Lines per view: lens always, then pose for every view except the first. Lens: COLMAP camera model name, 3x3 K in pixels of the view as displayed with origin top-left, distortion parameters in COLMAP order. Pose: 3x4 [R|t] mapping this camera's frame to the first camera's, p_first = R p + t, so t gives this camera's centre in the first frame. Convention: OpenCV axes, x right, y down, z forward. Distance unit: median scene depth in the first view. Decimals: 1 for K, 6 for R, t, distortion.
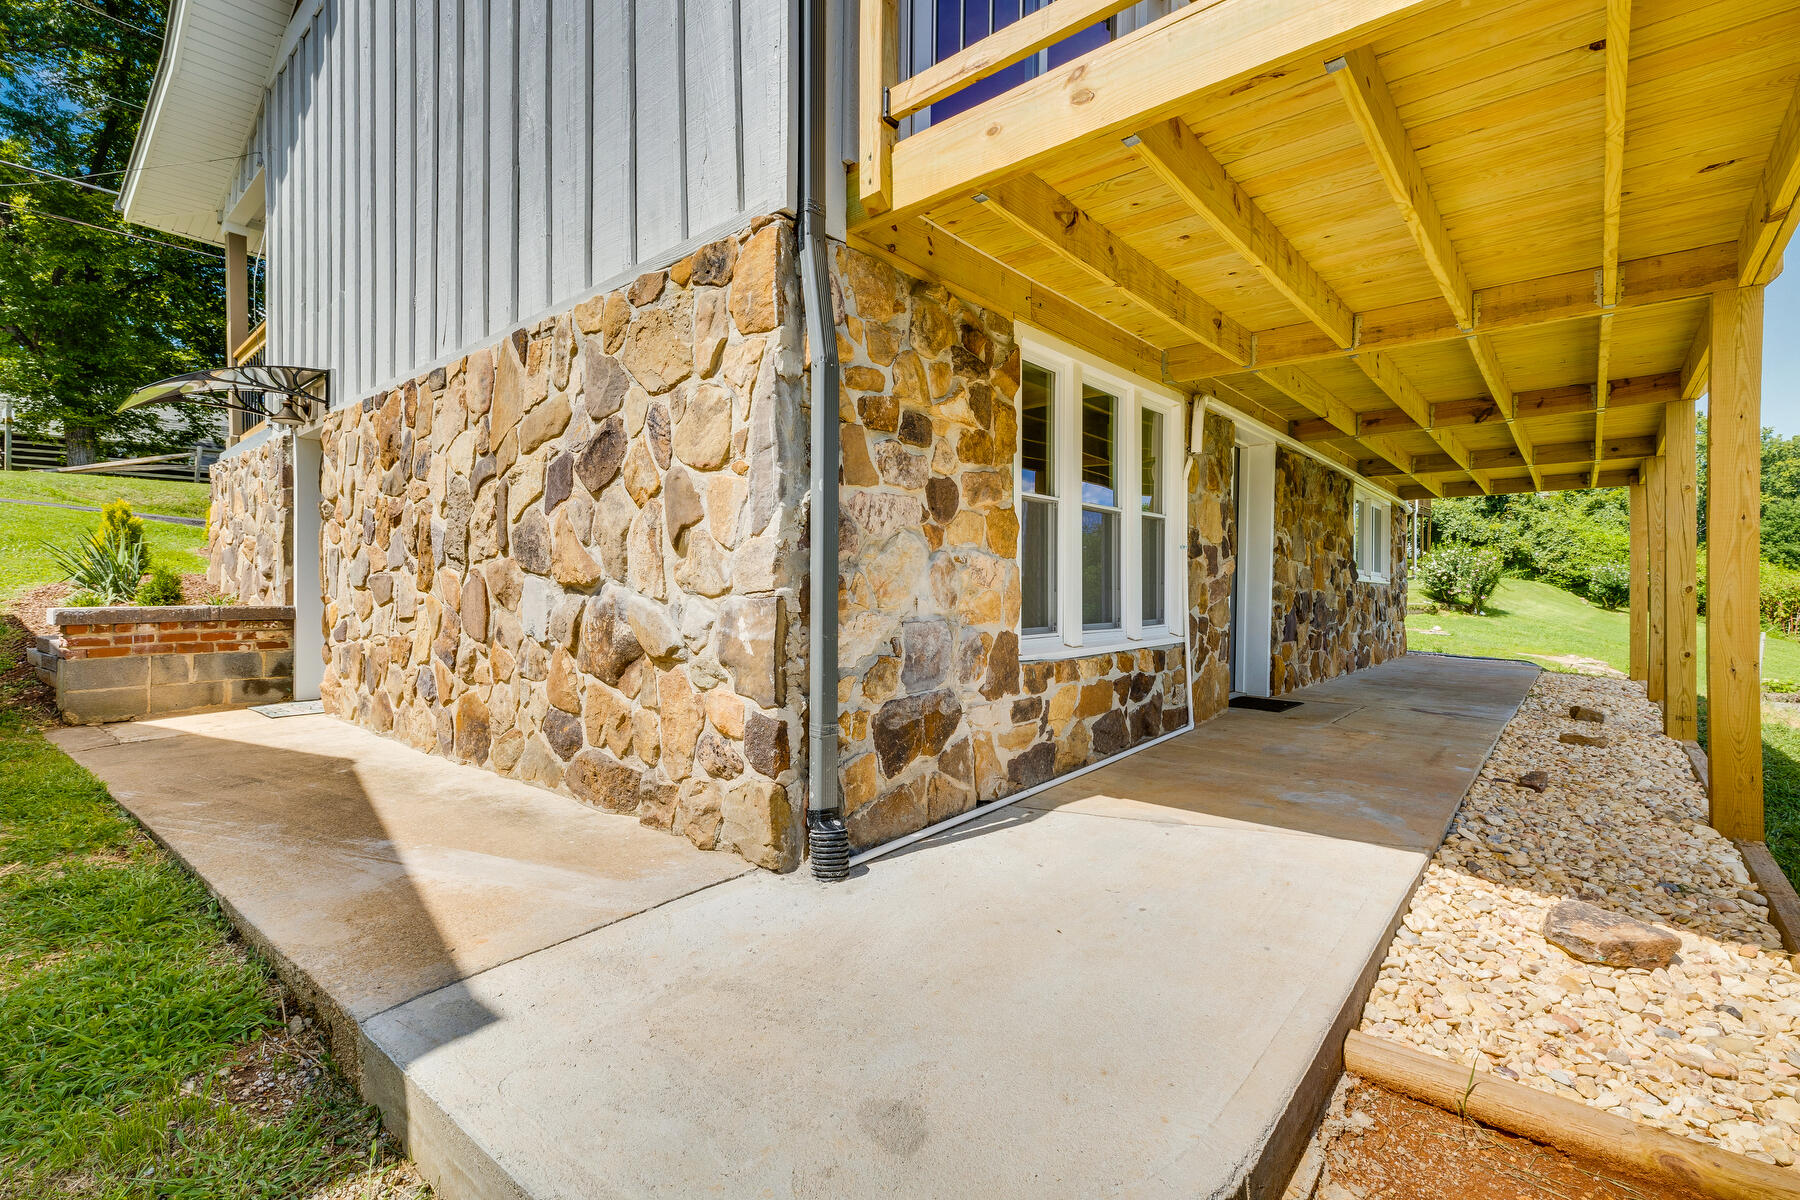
lens RADIAL K [[811.8, 0, 905.4], [0, 811.8, 592.3], [0, 0, 1]] dist [0.004448, 0.000277]
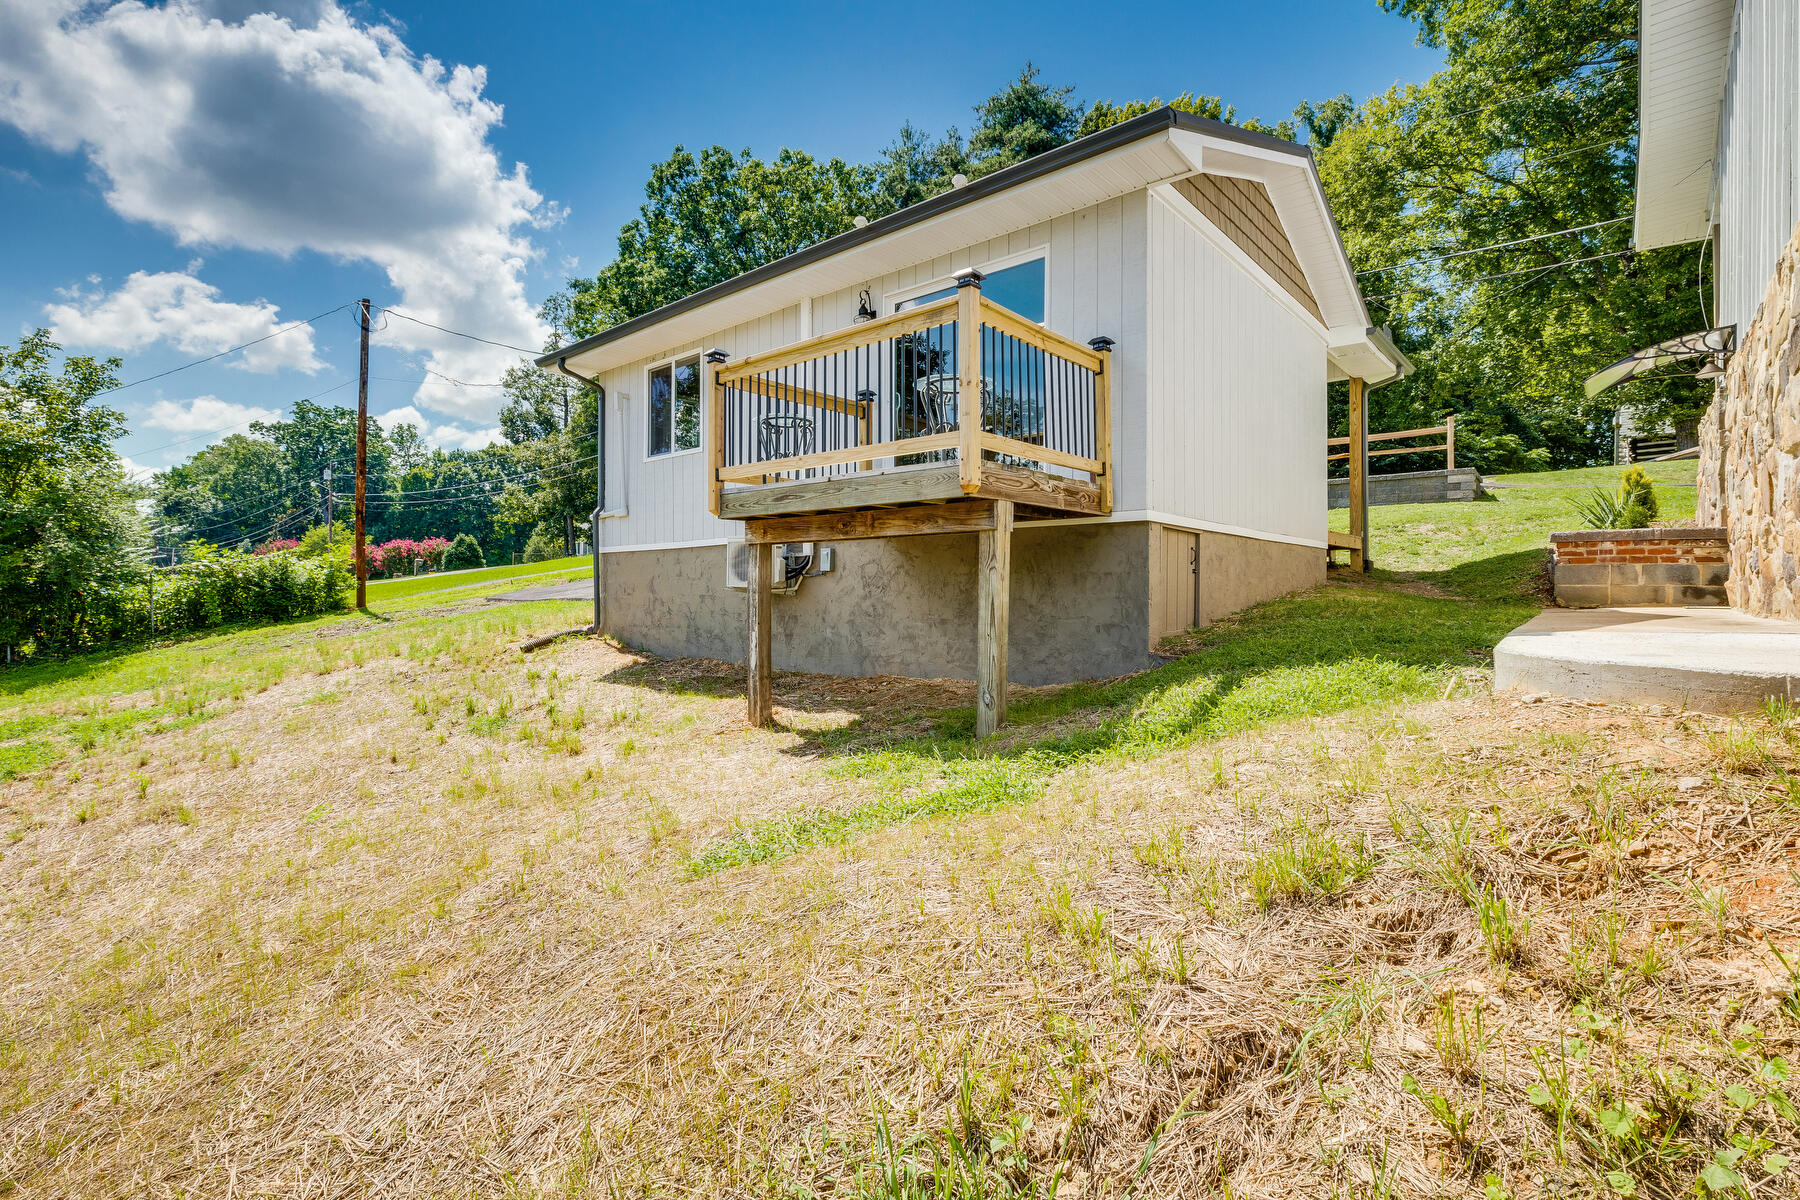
lens RADIAL K [[811.8, 0, 903.8], [0, 811.8, 582.7], [0, 0, 1]] dist [0.004448, 0.000277]
pose [[-0.018643, -0.002079, -0.999824, 0.491463], [-0.005832, 0.999981, -0.001971, 0.112875], [0.999809, 0.005795, -0.018655, -0.198617]]
